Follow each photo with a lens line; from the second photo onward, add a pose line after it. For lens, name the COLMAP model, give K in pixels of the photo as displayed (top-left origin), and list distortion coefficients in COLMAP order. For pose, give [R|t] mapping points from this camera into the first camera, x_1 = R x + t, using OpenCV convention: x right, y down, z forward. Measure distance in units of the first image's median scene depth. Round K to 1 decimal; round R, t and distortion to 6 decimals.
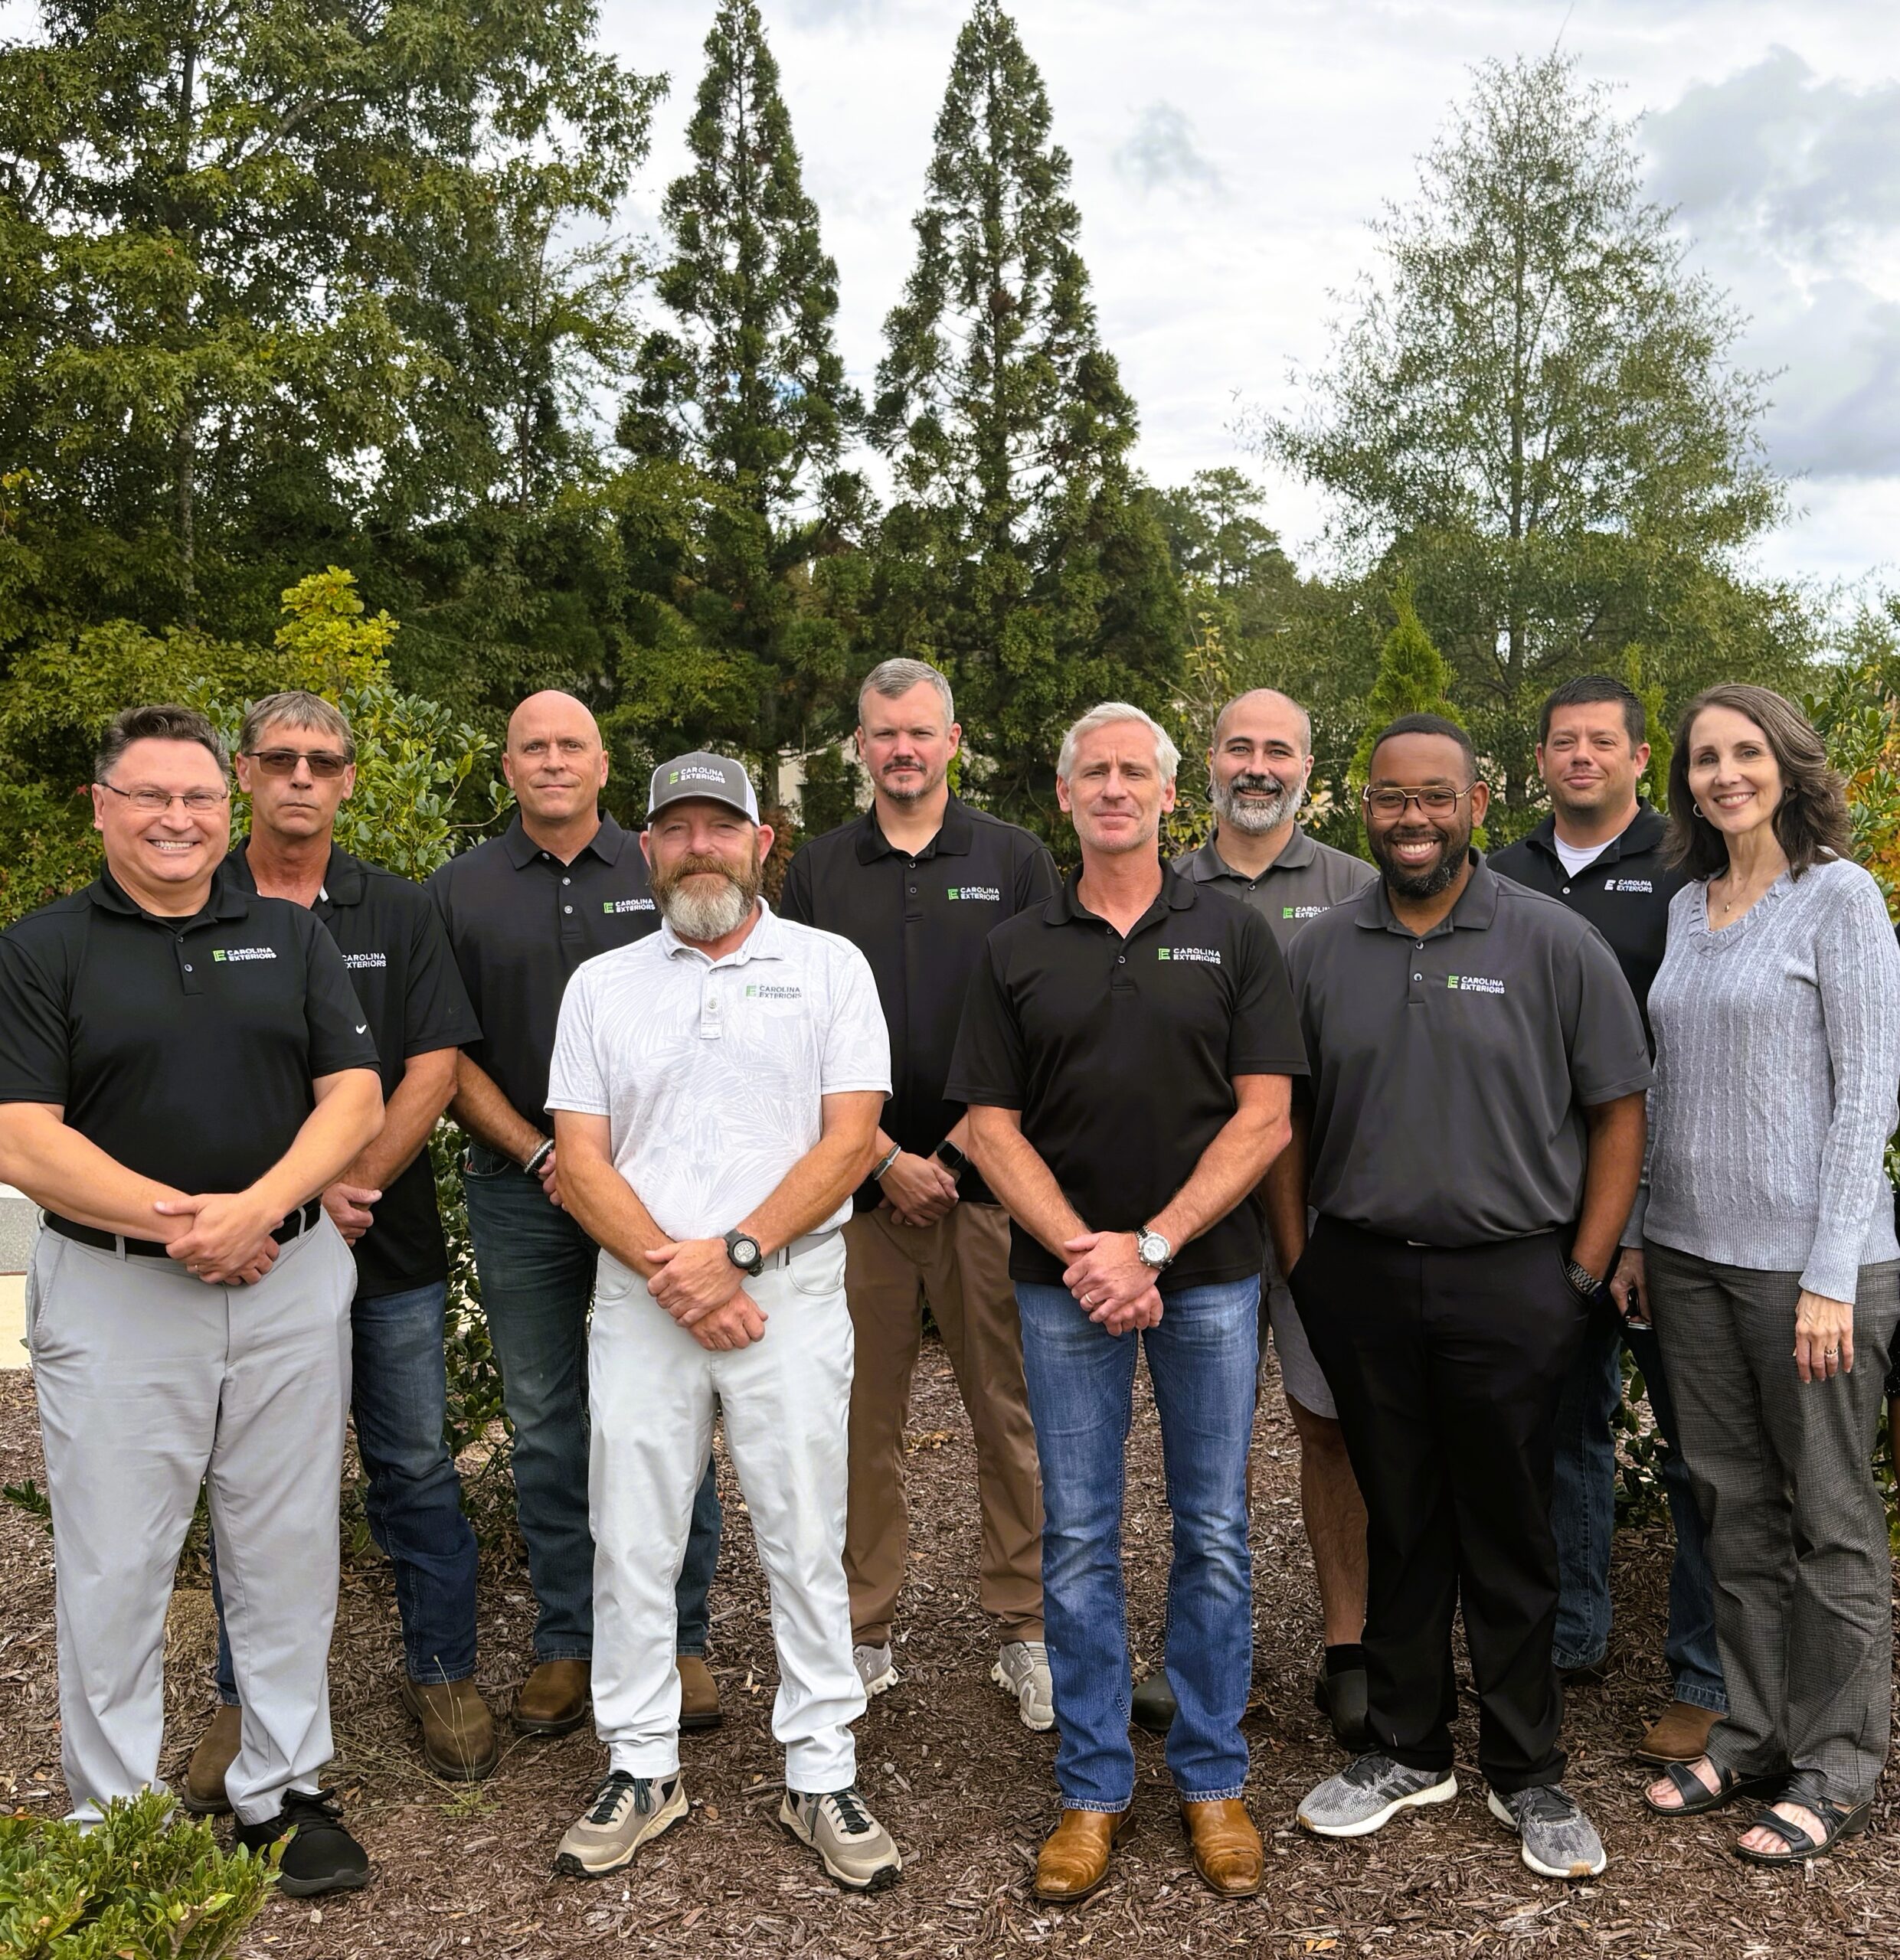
lens RADIAL K [[2215.2, 0, 1065.0], [0, 2215.2, 975.9], [0, 0, 1]] dist [0.178122, -0.378234]
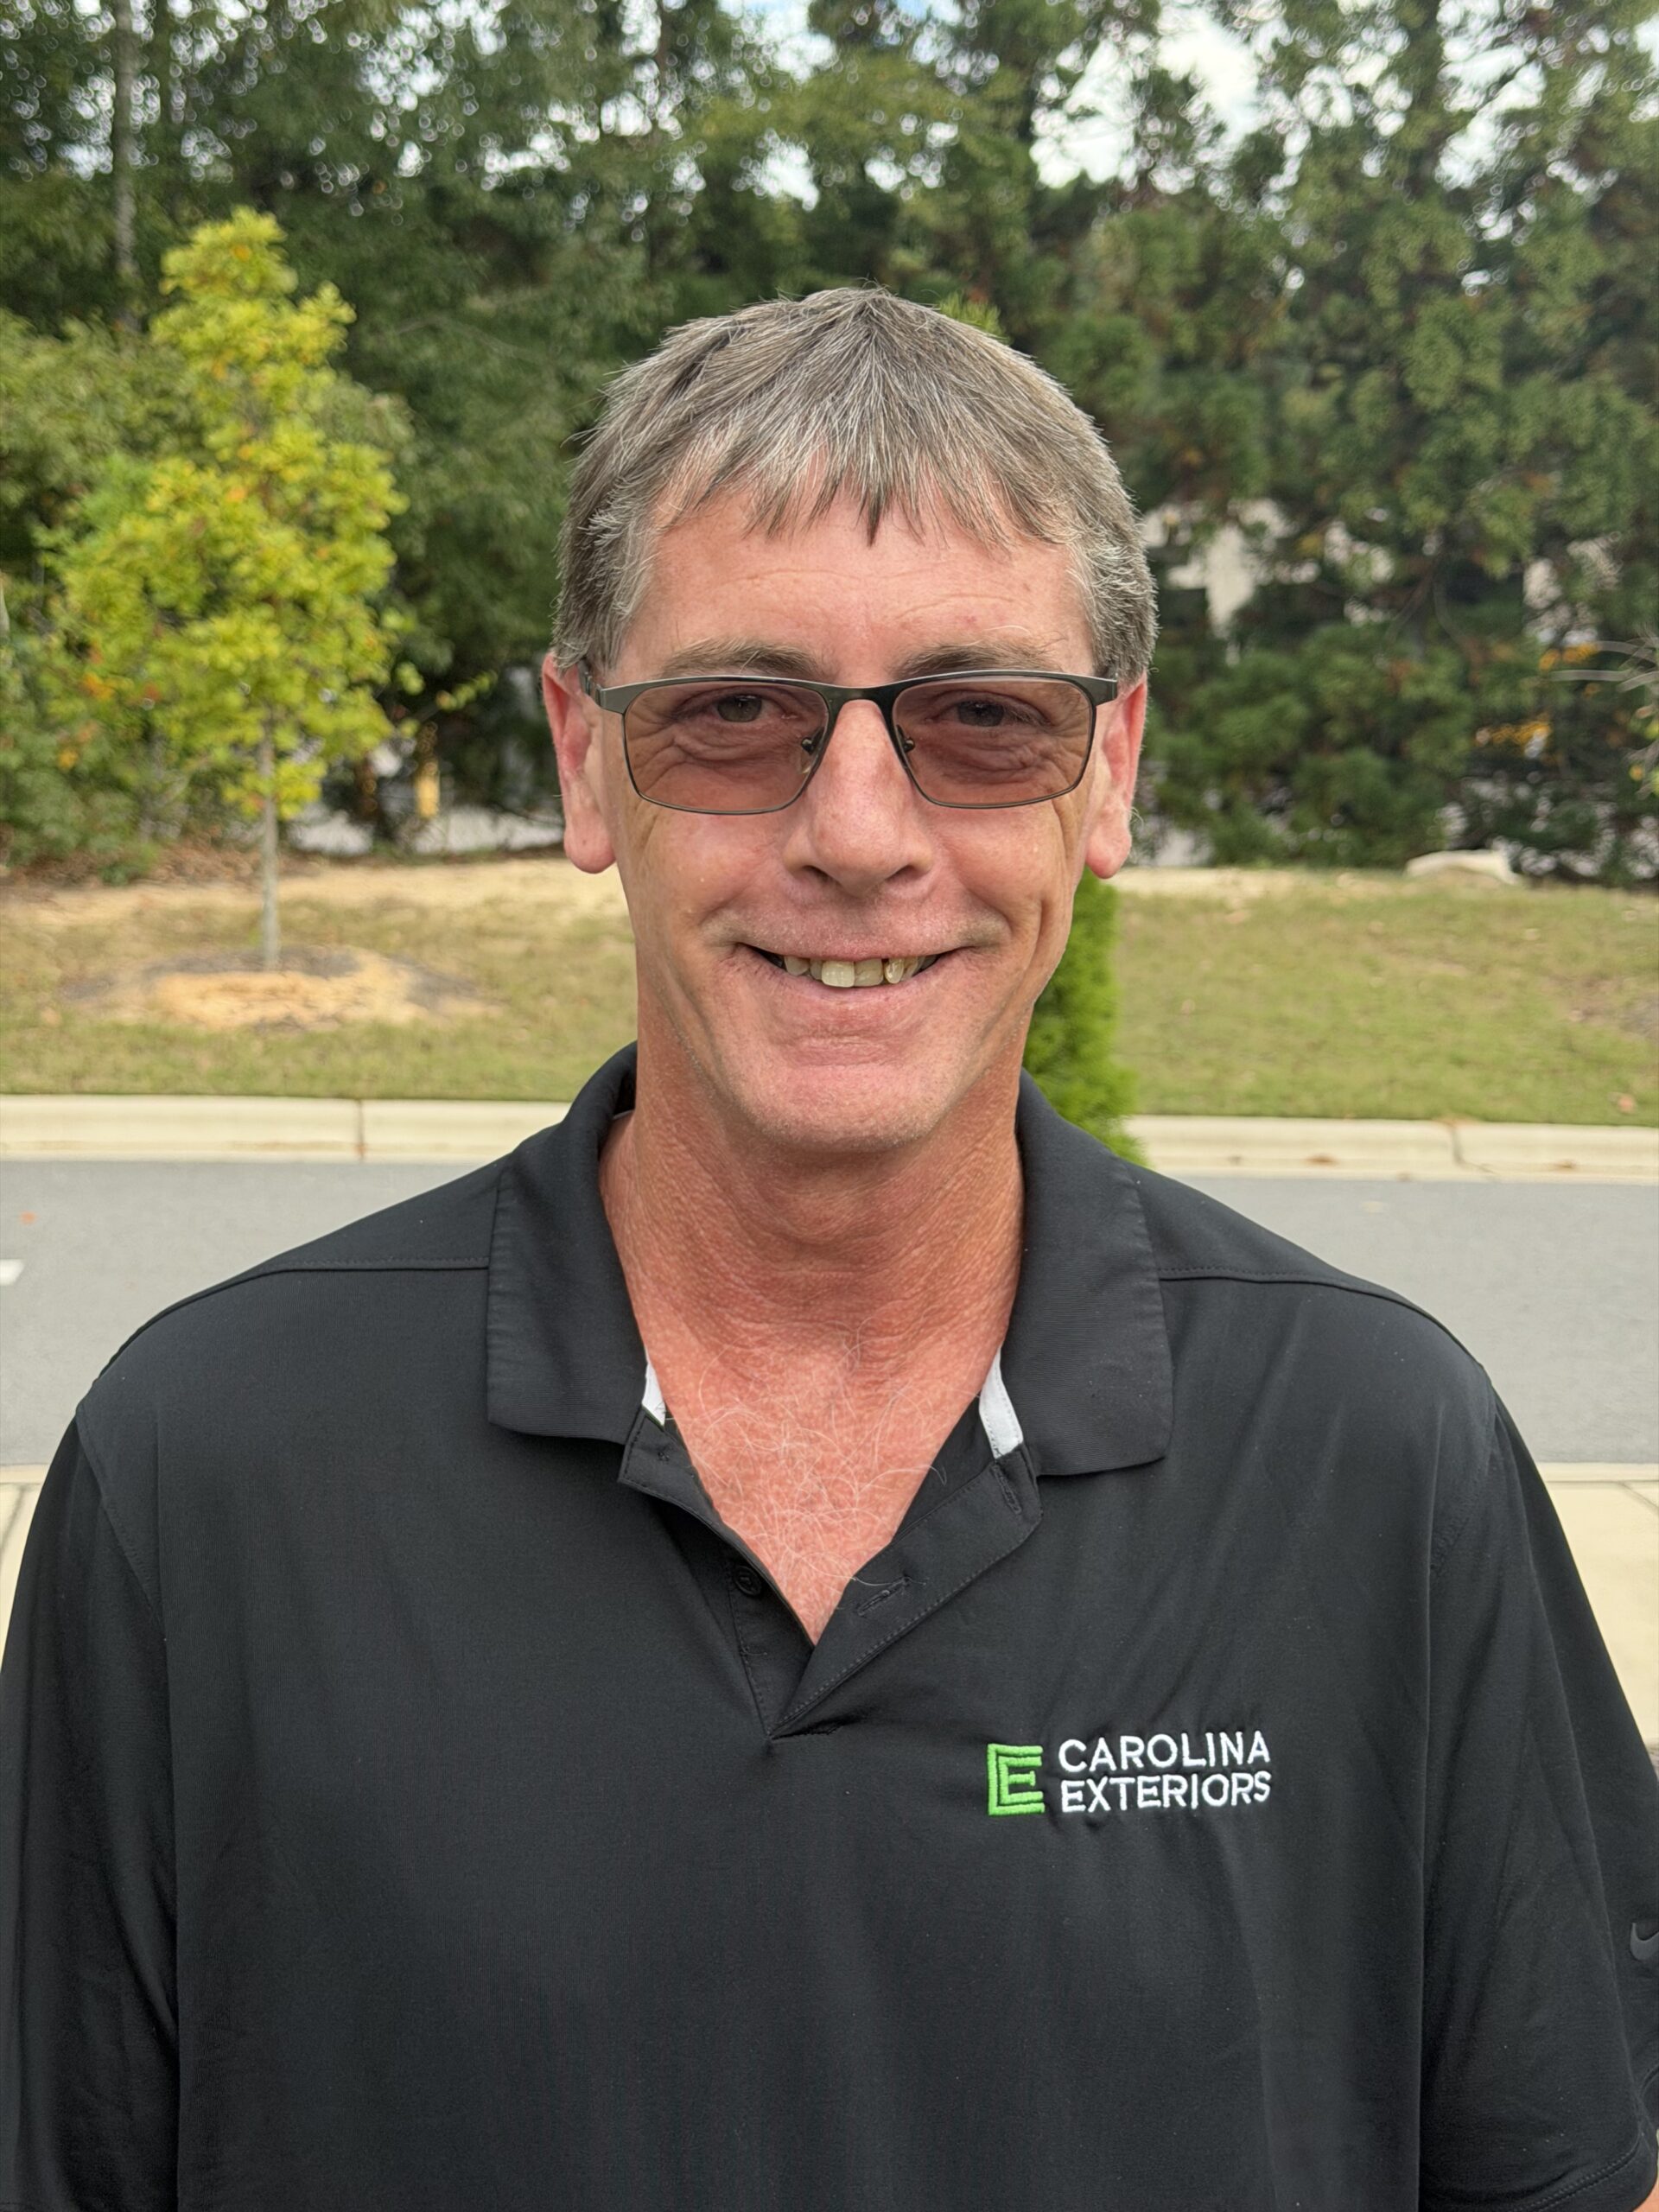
lens RADIAL K [[3113.8, 0, 849.9], [0, 3113.8, 1108.3], [0, 0, 1]] dist [0.223506, -0.554710]
pose [[0.976552, 0.053386, -0.208557, 0.012505], [-0.036769, 0.995891, 0.082758, -0.012283], [0.212118, -0.073150, 0.974503, 0.120795]]
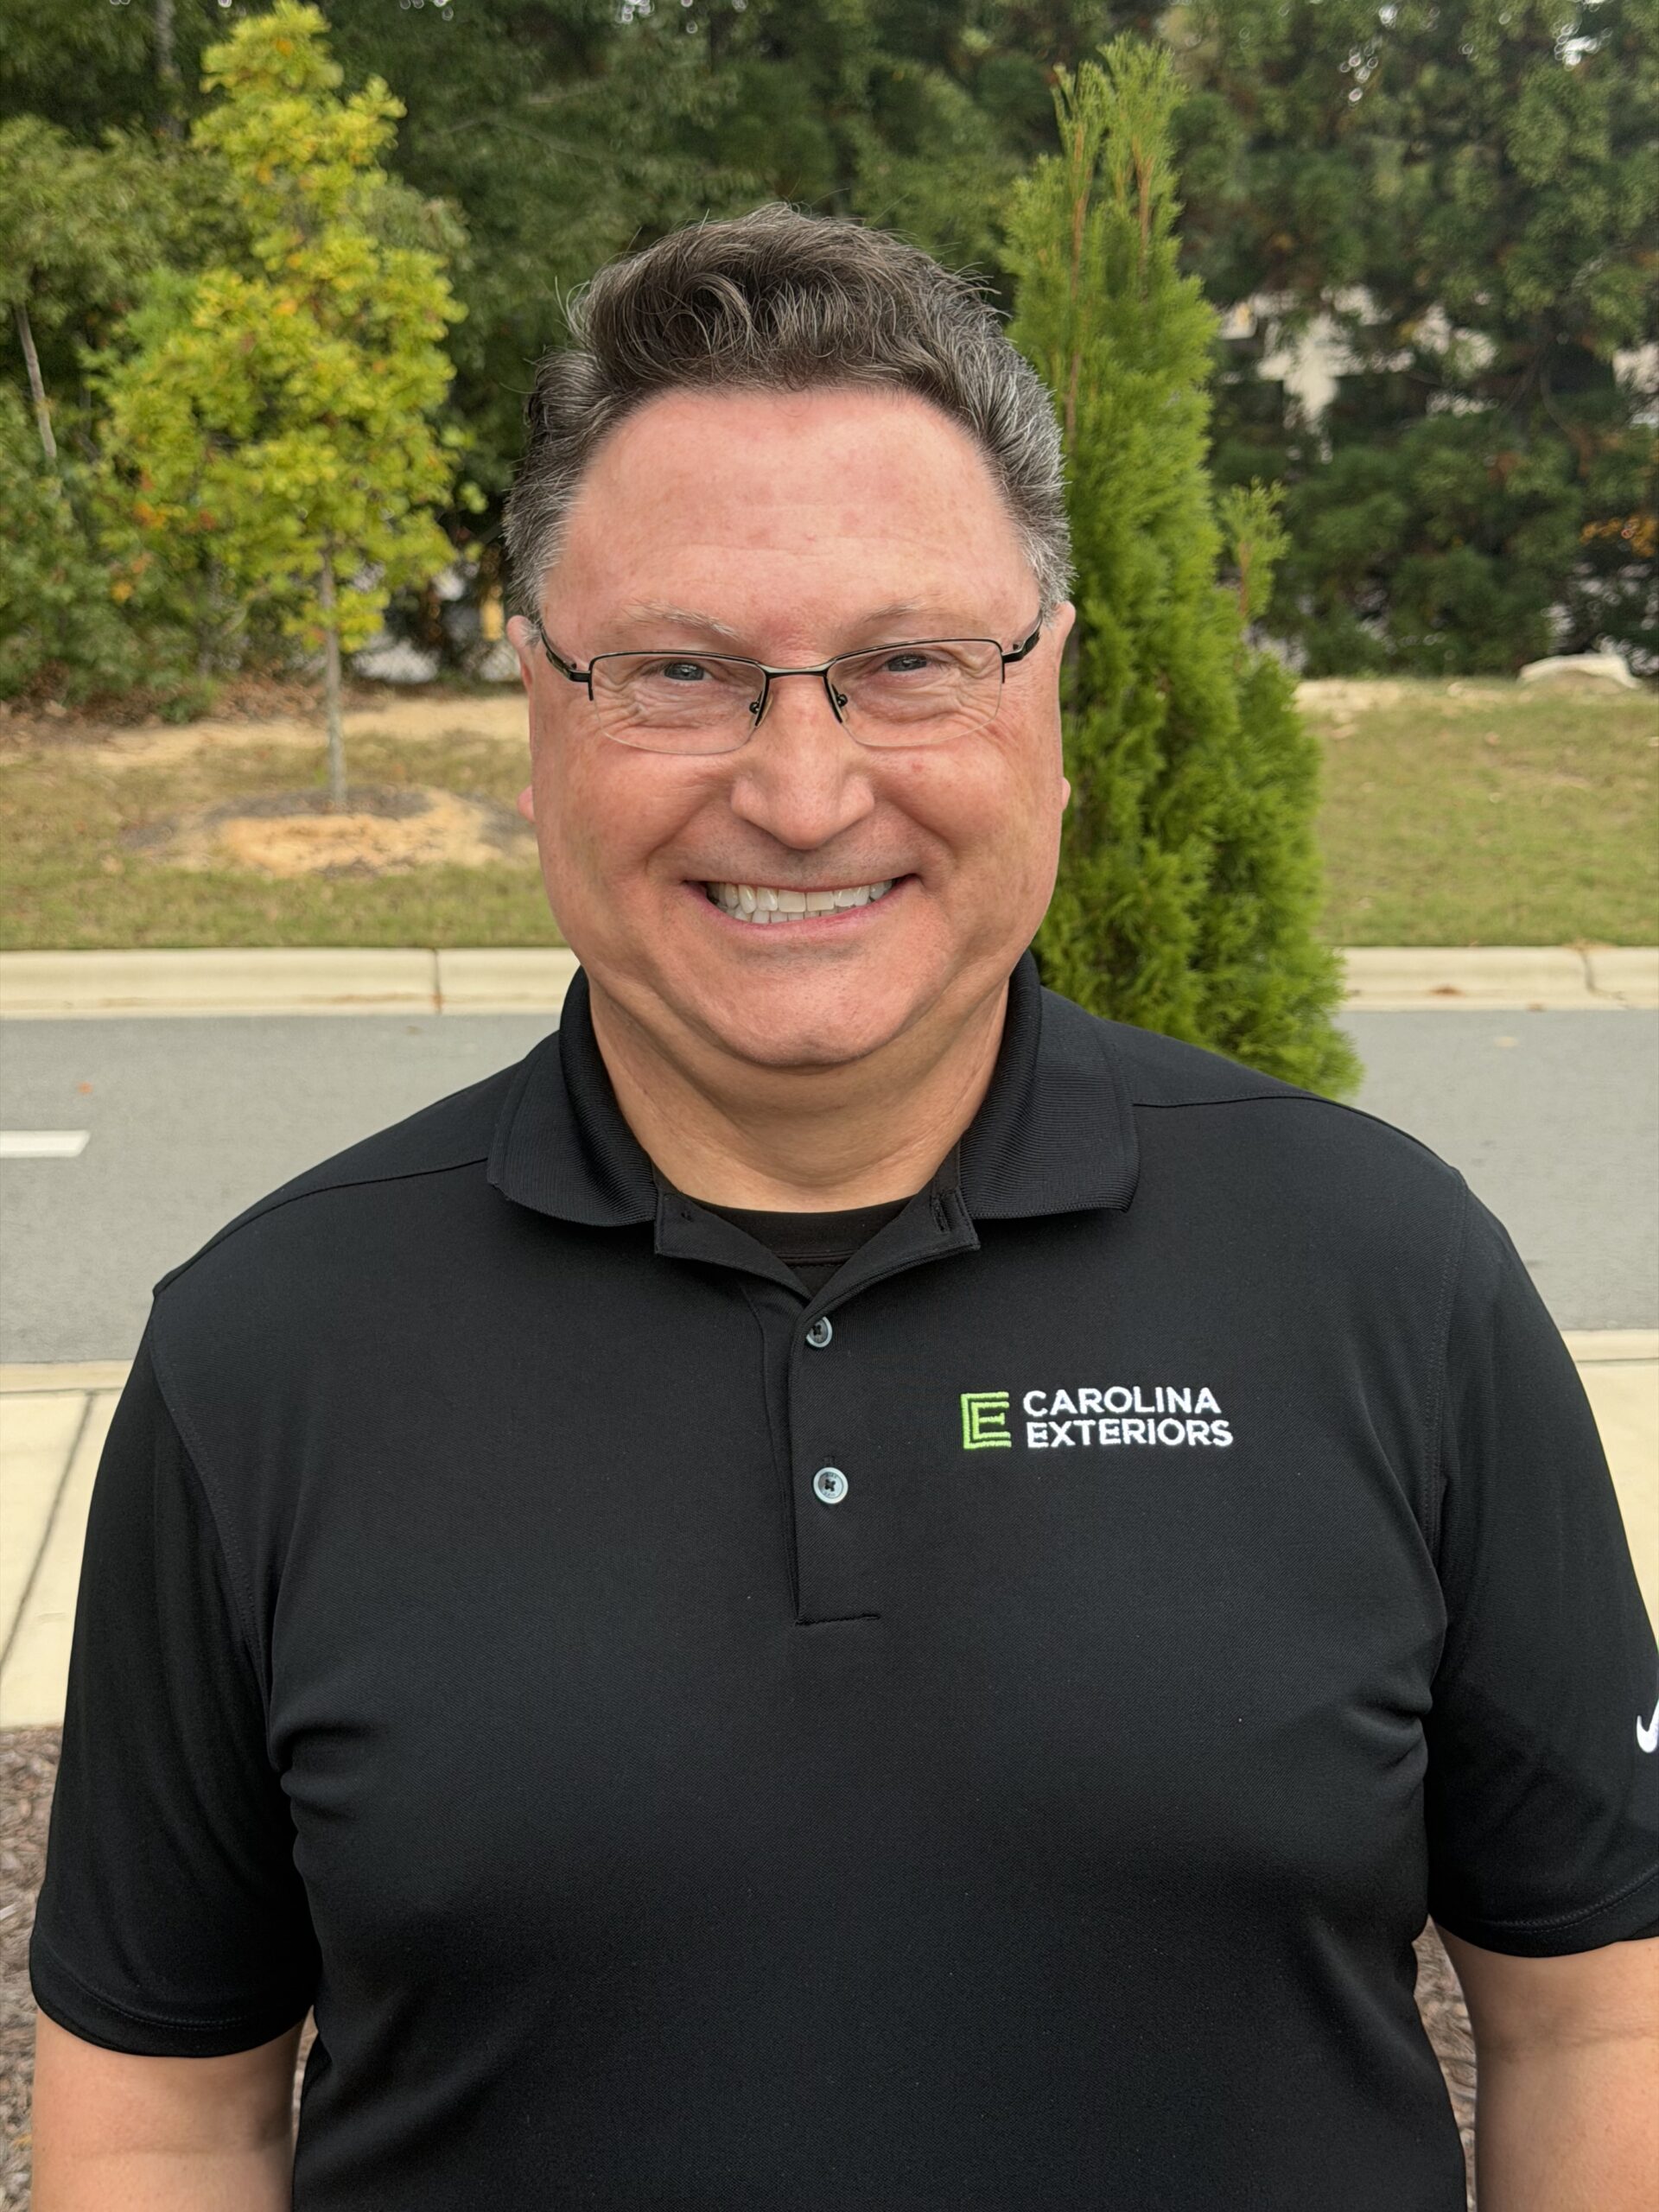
lens RADIAL K [[3113.8, 0, 849.9], [0, 3113.8, 1108.3], [0, 0, 1]] dist [0.223506, -0.554710]
pose [[0.972420, 0.047493, -0.228349, 0.004149], [-0.014947, 0.989726, 0.142194, -0.014029], [0.232756, -0.134859, 0.963139, 0.141437]]
